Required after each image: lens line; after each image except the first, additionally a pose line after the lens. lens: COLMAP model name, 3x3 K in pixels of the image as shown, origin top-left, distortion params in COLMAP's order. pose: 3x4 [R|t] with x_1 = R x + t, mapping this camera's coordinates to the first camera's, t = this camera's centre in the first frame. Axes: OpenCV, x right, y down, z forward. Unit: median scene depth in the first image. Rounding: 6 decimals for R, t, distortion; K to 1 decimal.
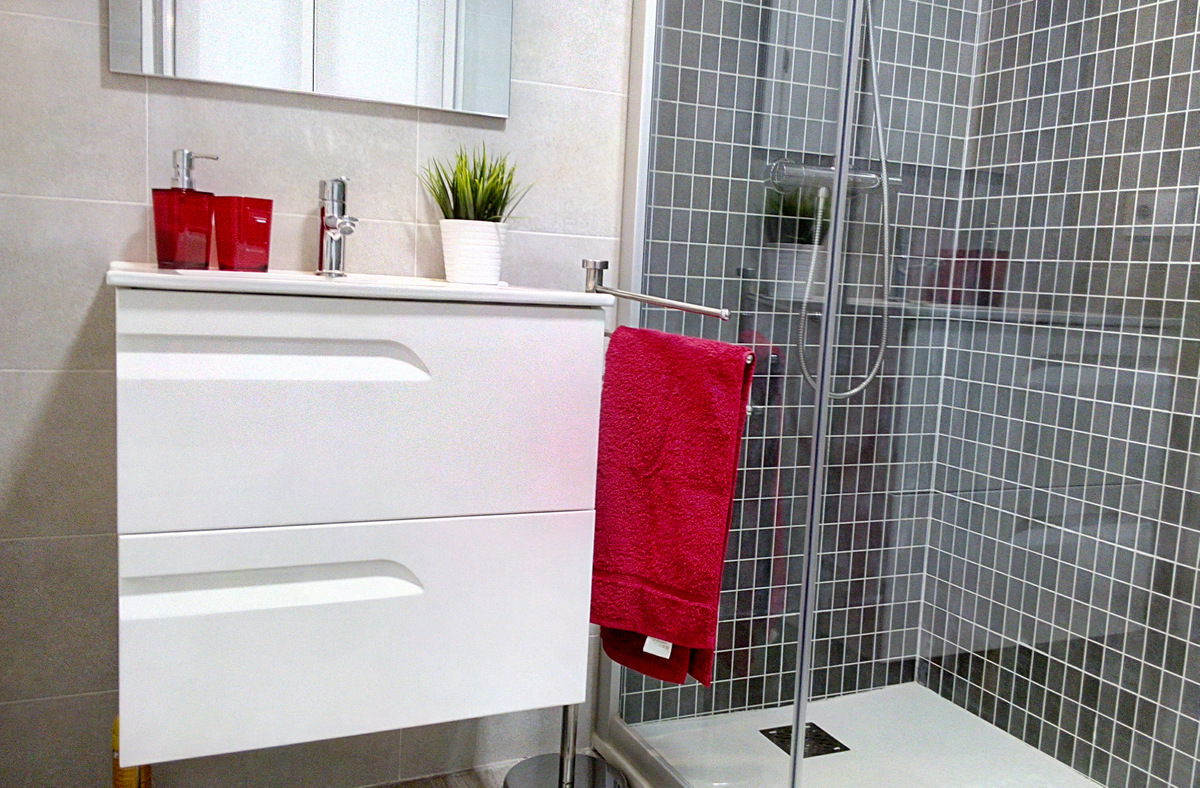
lens RADIAL K [[1061.6, 0, 600.0], [0, 1061.6, 394.0], [0, 0, 1]] dist [0.002169, -0.016322]
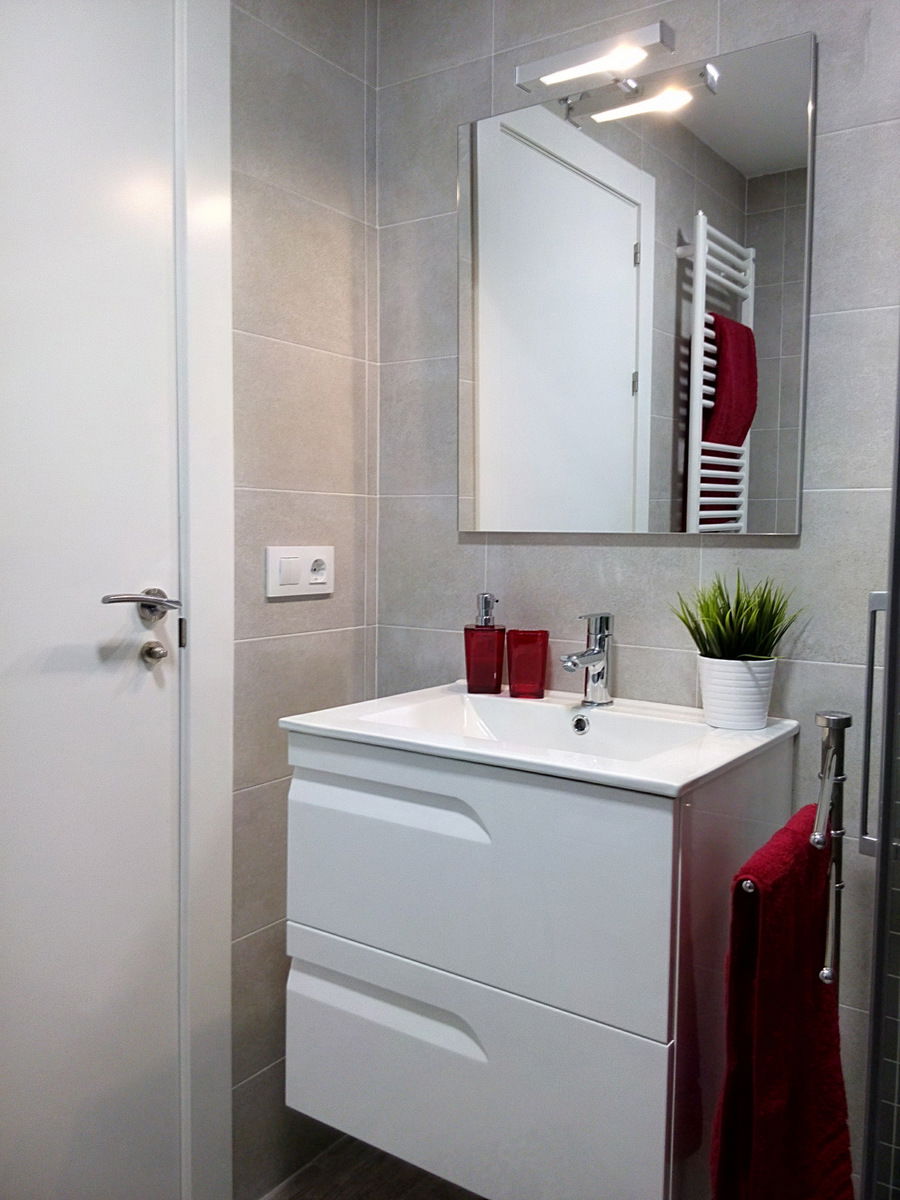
lens RADIAL K [[910.8, 0, 450.0], [0, 910.8, 600.0], [0, 0, 1]] dist [0.001461, -0.000689]
pose [[0.538900, 0.002962, -0.842365, 0.425788], [-0.079677, 0.995690, -0.047472, -0.159374], [0.838593, 0.092700, 0.536813, 0.387324]]
